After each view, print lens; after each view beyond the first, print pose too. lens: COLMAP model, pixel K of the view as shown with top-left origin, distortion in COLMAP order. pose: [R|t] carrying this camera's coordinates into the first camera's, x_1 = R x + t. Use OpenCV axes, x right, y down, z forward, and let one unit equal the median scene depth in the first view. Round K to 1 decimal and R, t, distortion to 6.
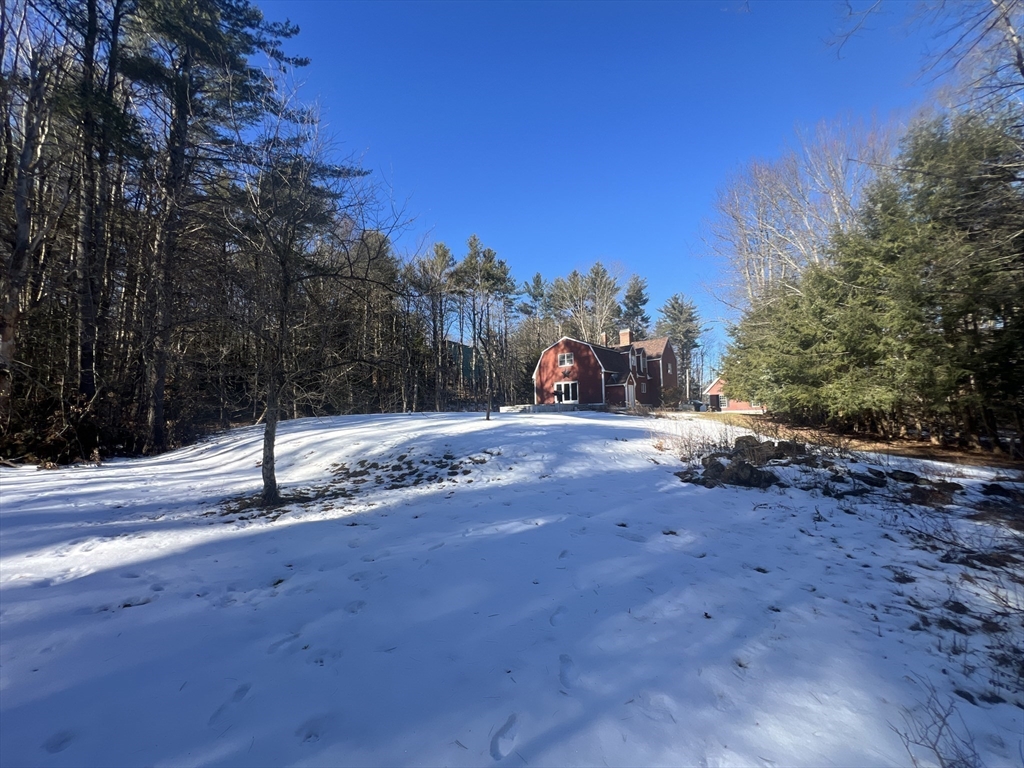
lens RADIAL K [[409.2, 0, 512.7], [0, 409.2, 384.5], [0, 0, 1]] dist [0.000118, 0.000200]
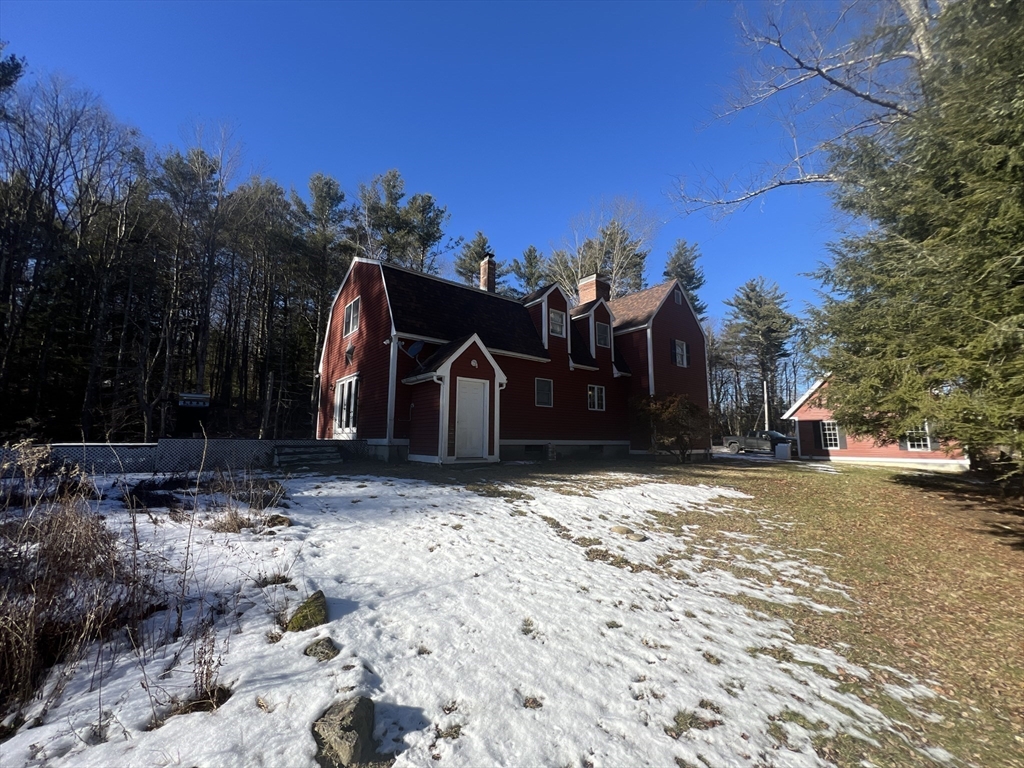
lens RADIAL K [[409.2, 0, 512.7], [0, 409.2, 384.5], [0, 0, 1]] dist [0.000118, 0.000200]
pose [[0.982673, -0.000677, -0.185346, 0.334042], [-0.010625, 0.998143, -0.059975, 0.020101], [0.185043, 0.060905, 0.980841, 0.651262]]
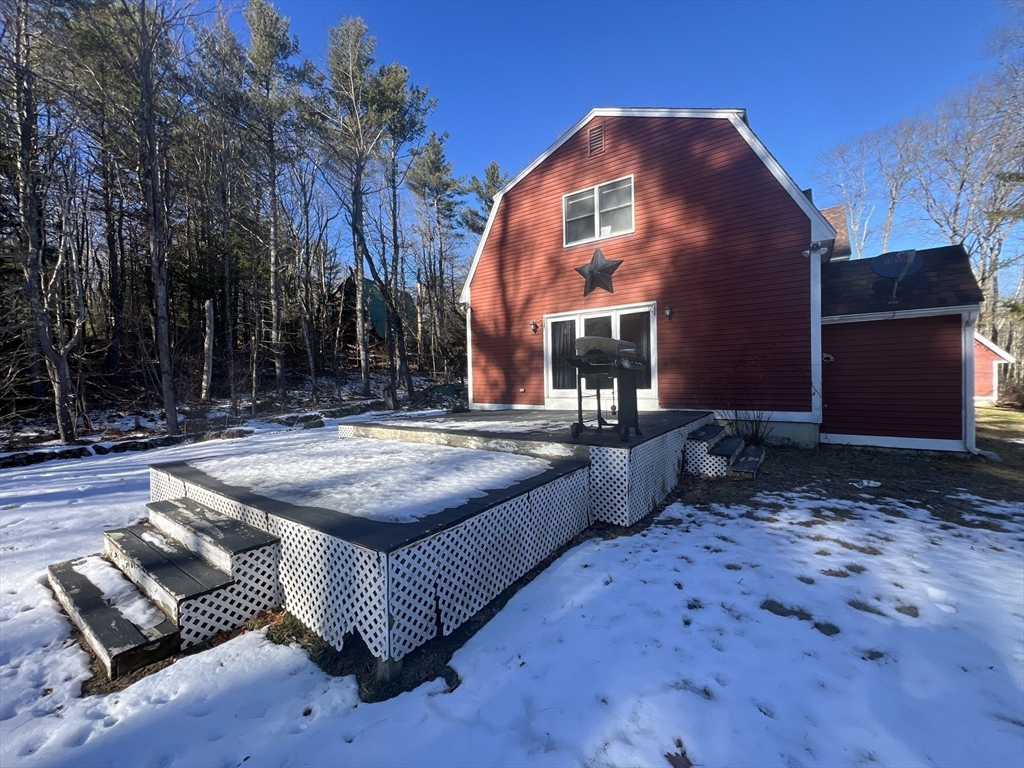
lens RADIAL K [[409.2, 0, 512.7], [0, 409.2, 384.5], [0, 0, 1]] dist [0.000118, 0.000200]
pose [[0.993817, 0.000957, 0.111030, 0.045041], [-0.010445, 0.996334, 0.084909, 0.019246], [-0.110542, -0.085544, 0.990183, 0.744004]]
